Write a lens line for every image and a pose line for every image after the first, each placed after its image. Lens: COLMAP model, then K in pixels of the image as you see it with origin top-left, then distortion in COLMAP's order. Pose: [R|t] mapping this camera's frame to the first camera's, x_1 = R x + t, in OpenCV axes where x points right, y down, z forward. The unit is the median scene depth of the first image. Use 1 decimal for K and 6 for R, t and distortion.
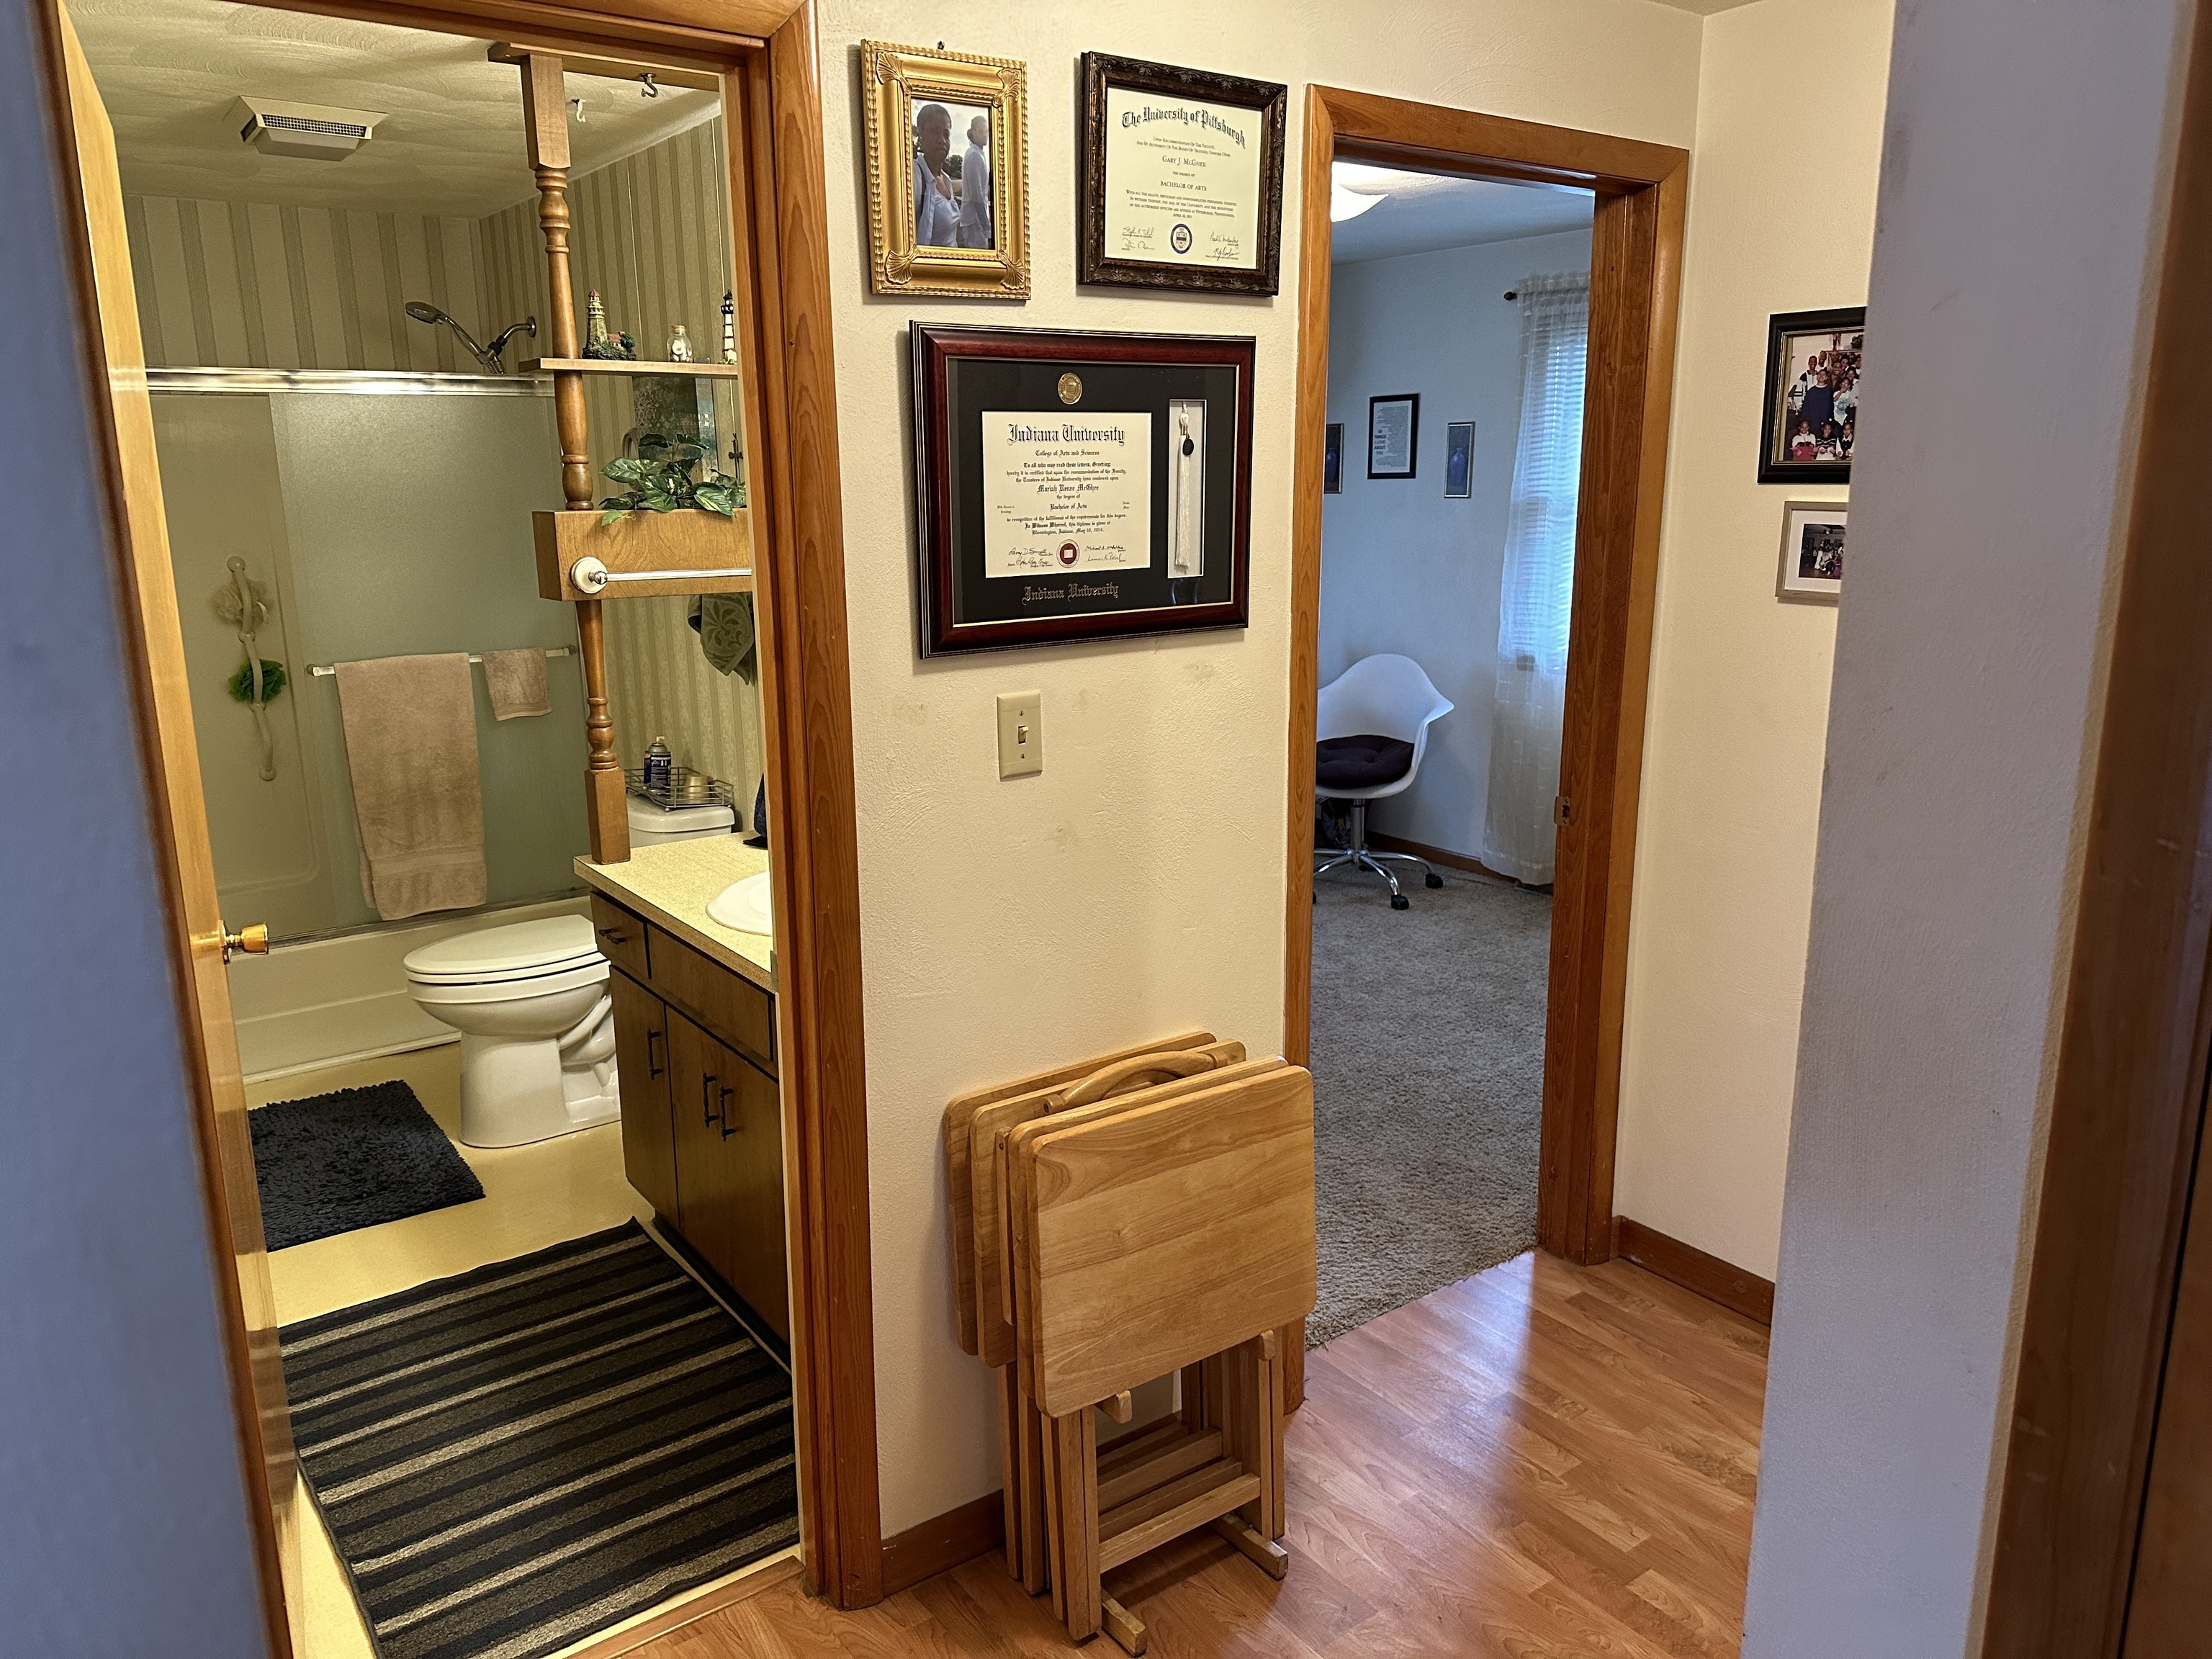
lens RADIAL K [[1534.4, 0, 1088.0], [0, 1534.4, 822.1], [0, 0, 1]] dist [0.159234, -0.342166]
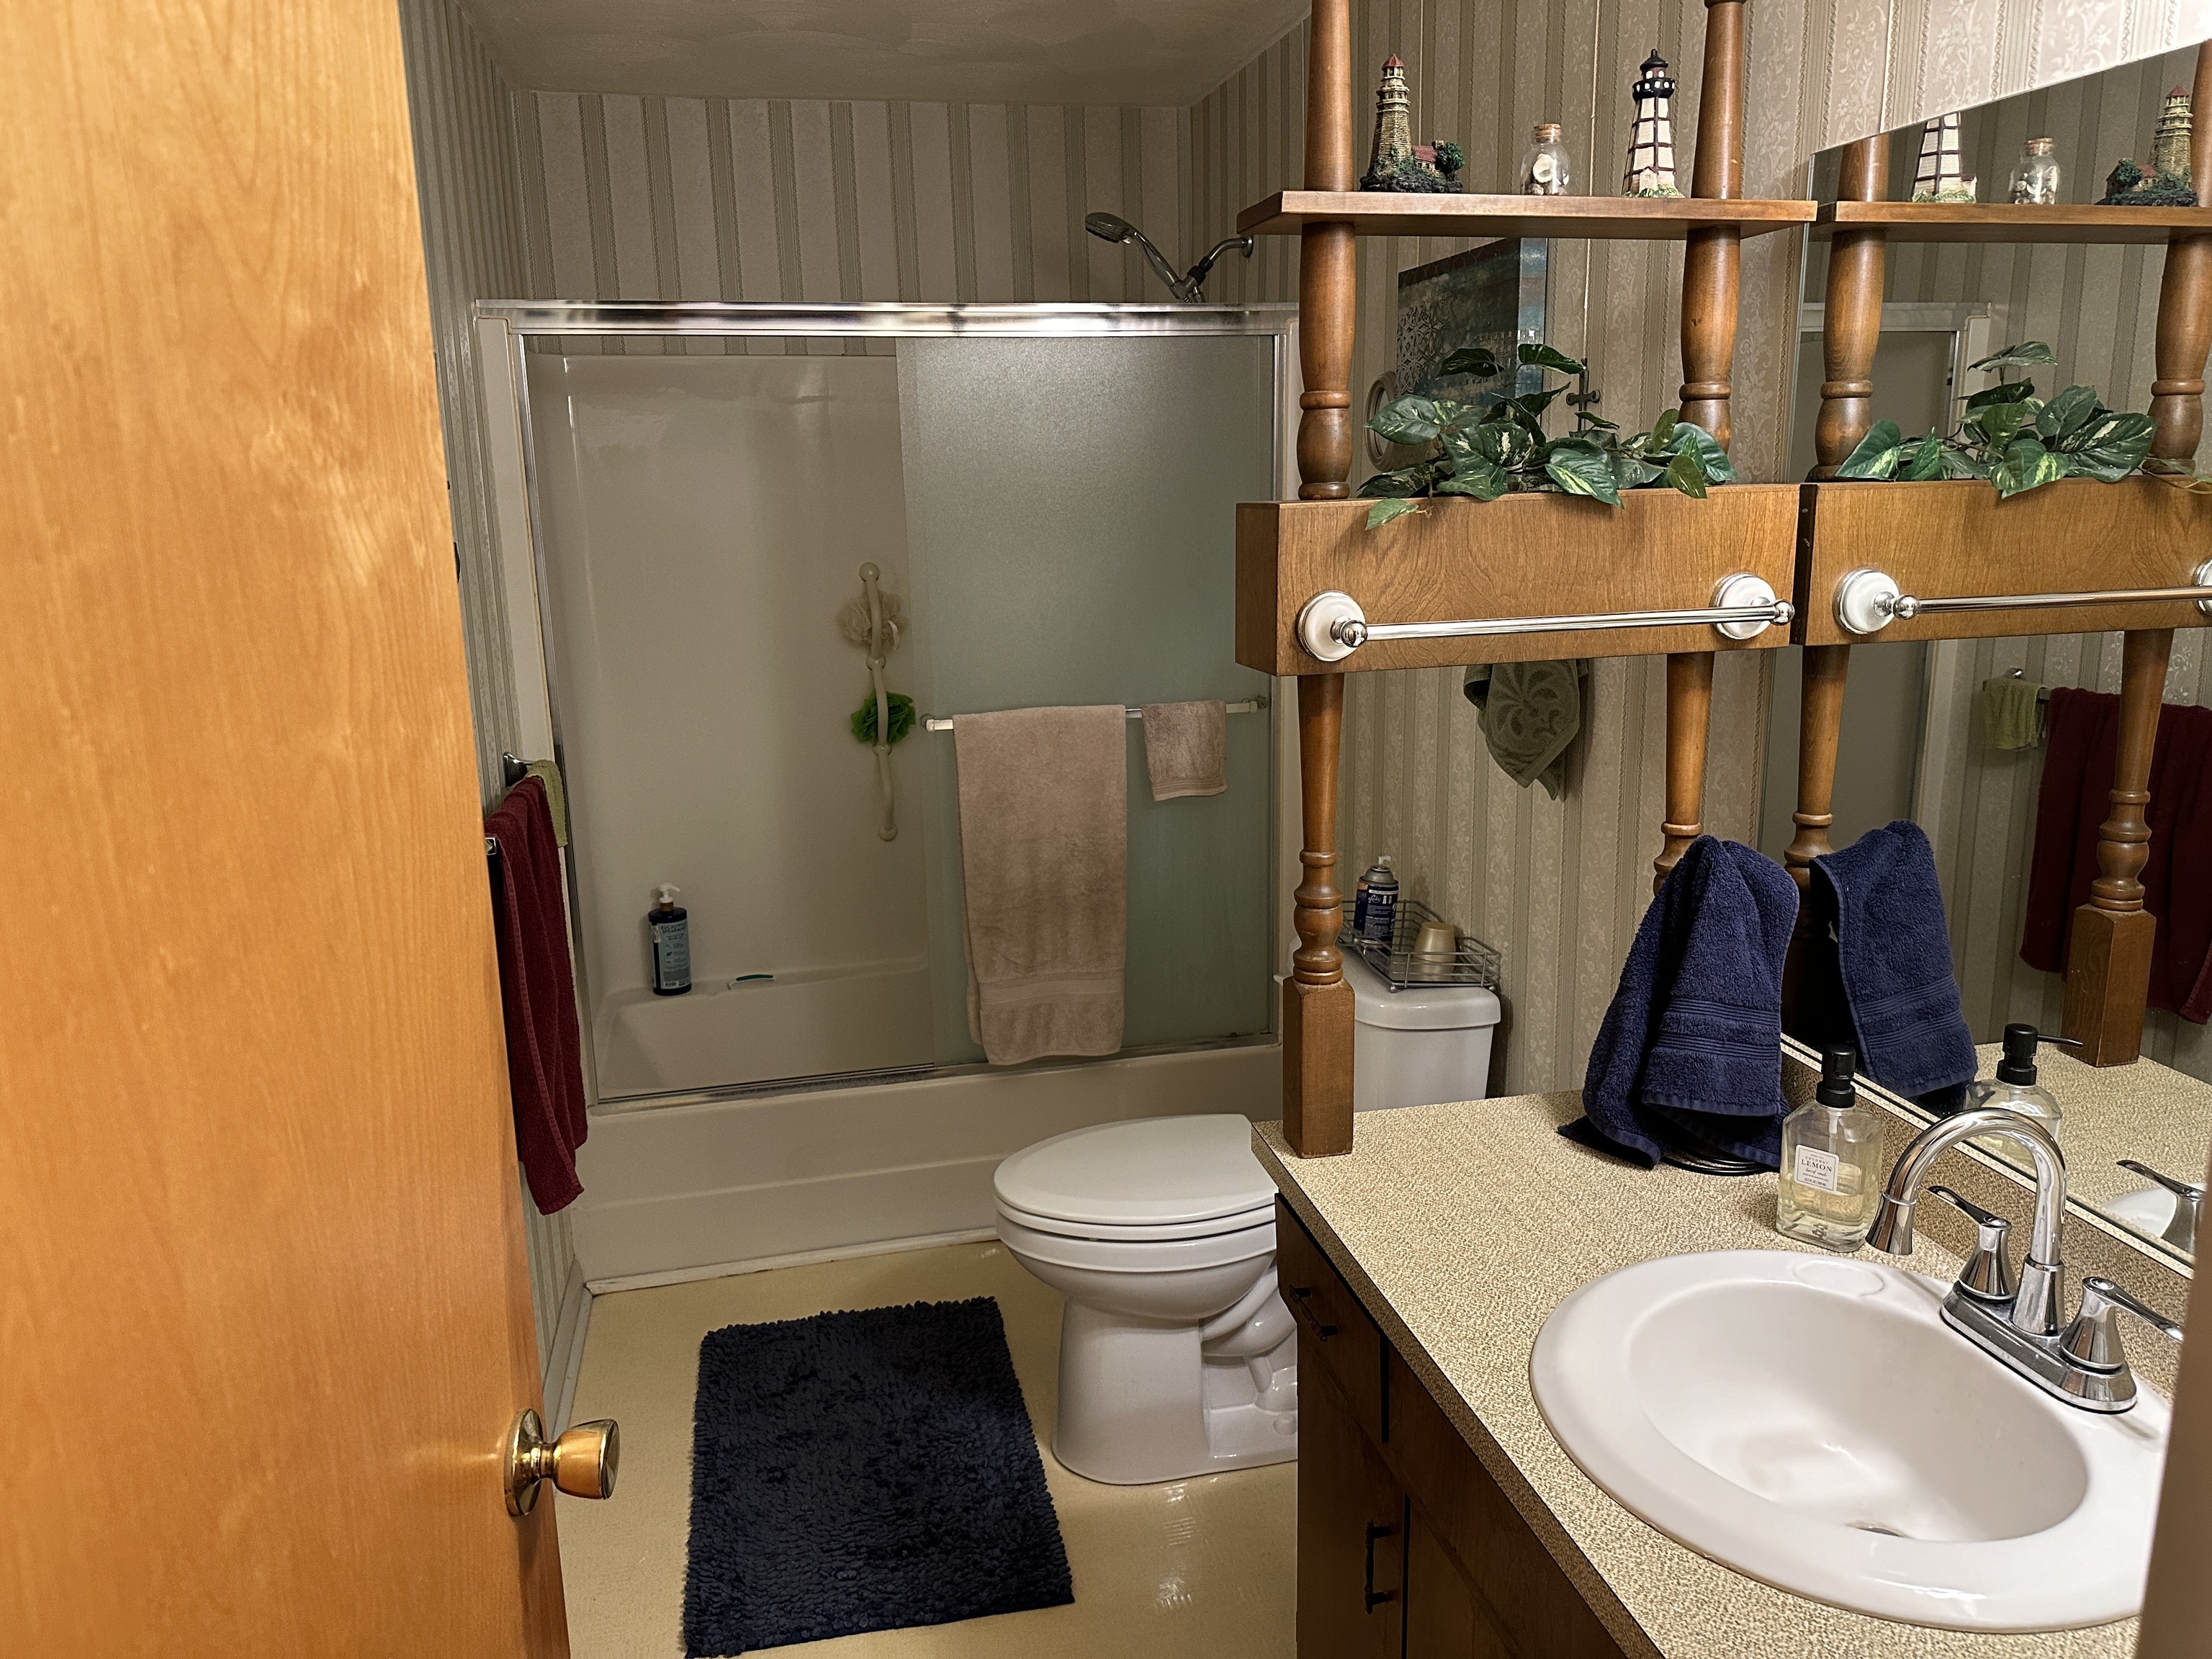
lens RADIAL K [[1534.4, 0, 1088.0], [0, 1534.4, 822.1], [0, 0, 1]] dist [0.159234, -0.342166]
pose [[0.914694, 0.079922, -0.396165, -0.138968], [-0.078420, 0.996719, 0.020017, -0.073040], [0.396465, 0.012758, 0.917961, 0.373734]]
